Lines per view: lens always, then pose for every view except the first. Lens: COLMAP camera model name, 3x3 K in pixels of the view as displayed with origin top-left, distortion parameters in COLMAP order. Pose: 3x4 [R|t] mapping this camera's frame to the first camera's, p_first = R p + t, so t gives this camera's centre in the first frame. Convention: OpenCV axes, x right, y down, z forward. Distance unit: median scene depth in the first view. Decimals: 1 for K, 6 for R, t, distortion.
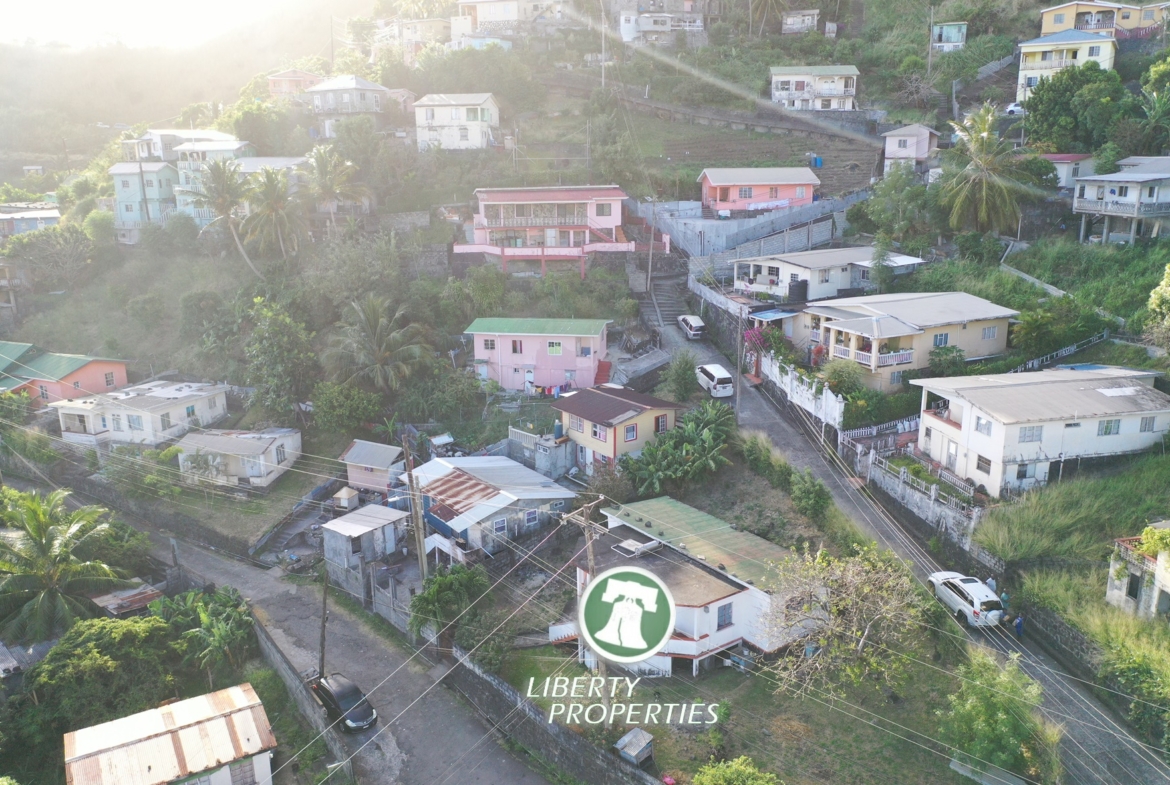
lens RADIAL K [[928.8, 0, 585.7], [0, 928.8, 391.1], [0, 0, 1]] dist [0.001642, -0.001225]
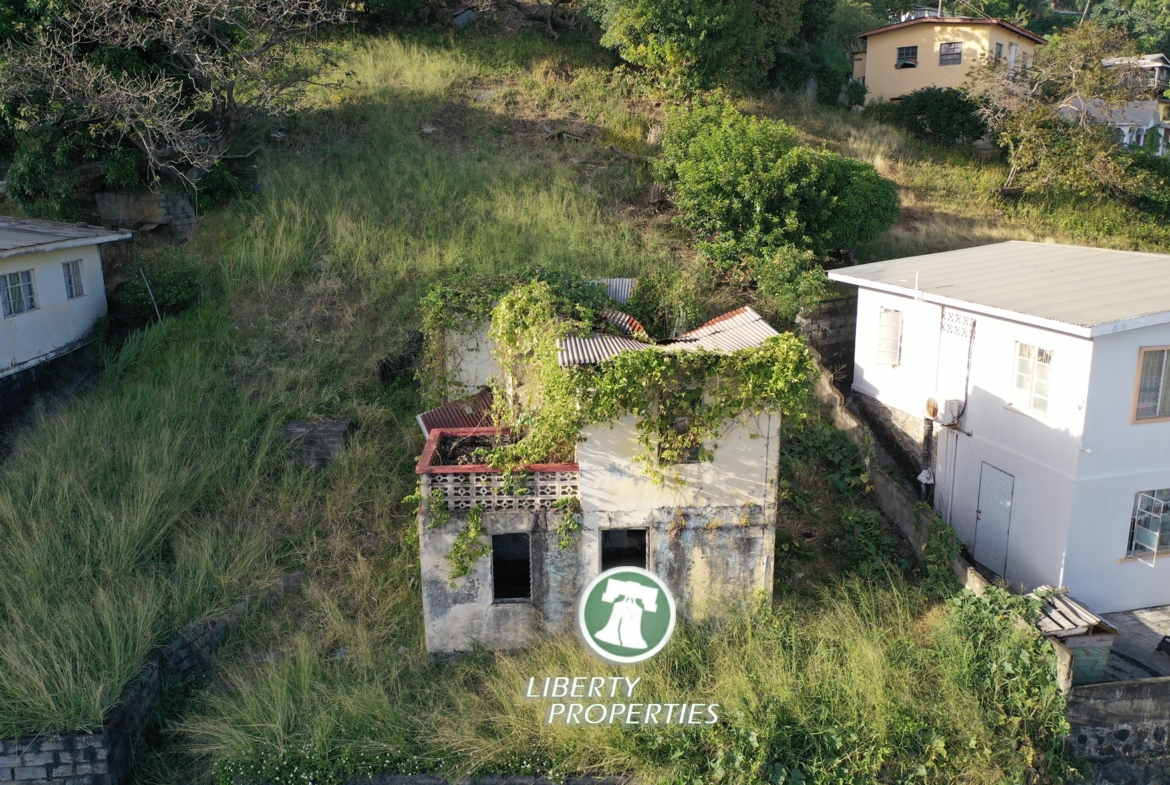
lens RADIAL K [[928.8, 0, 585.7], [0, 928.8, 391.1], [0, 0, 1]] dist [0.001642, -0.001225]
pose [[0.151274, -0.217922, 0.964171, 0.216538], [0.264041, 0.948863, 0.173036, 0.074894], [-0.952575, 0.228405, 0.201079, 0.713814]]
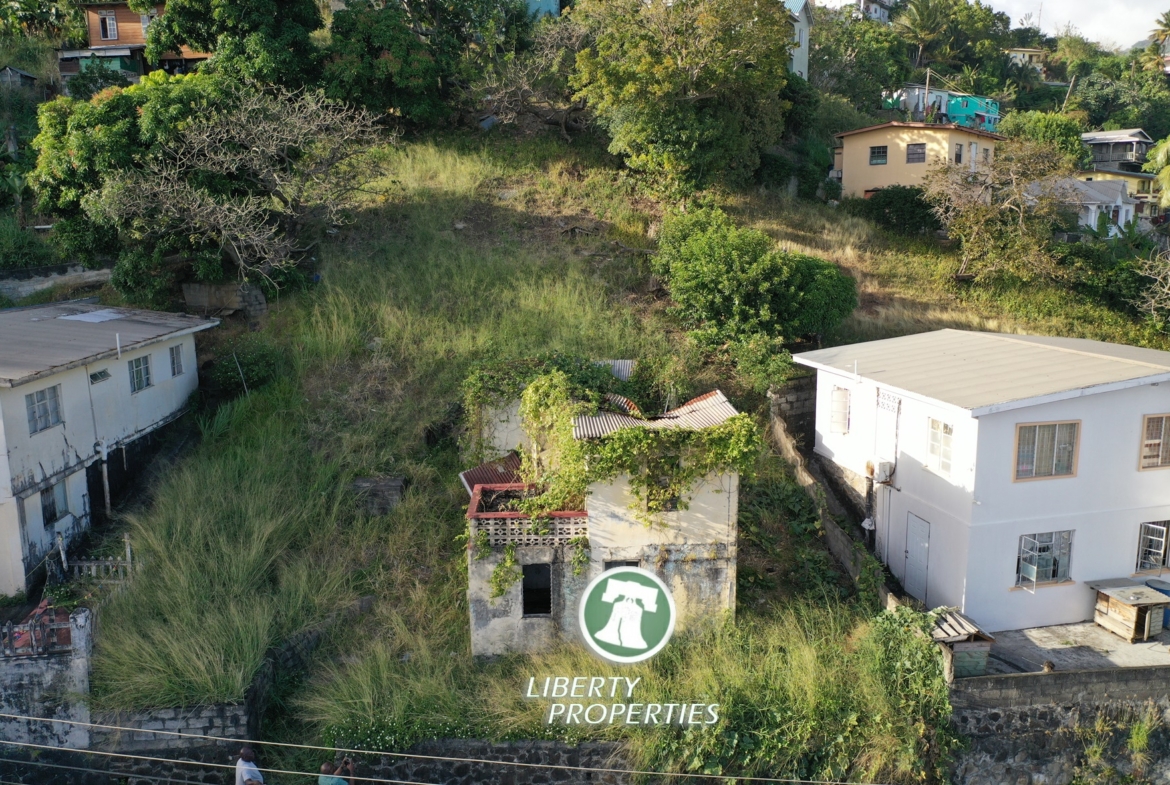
lens RADIAL K [[928.8, 0, 585.7], [0, 928.8, 391.1], [0, 0, 1]] dist [0.001642, -0.001225]
pose [[0.162473, -0.162428, 0.973252, 0.125789], [0.263919, 0.957574, 0.115753, 0.053869], [-0.950762, 0.238053, 0.198448, 0.692313]]
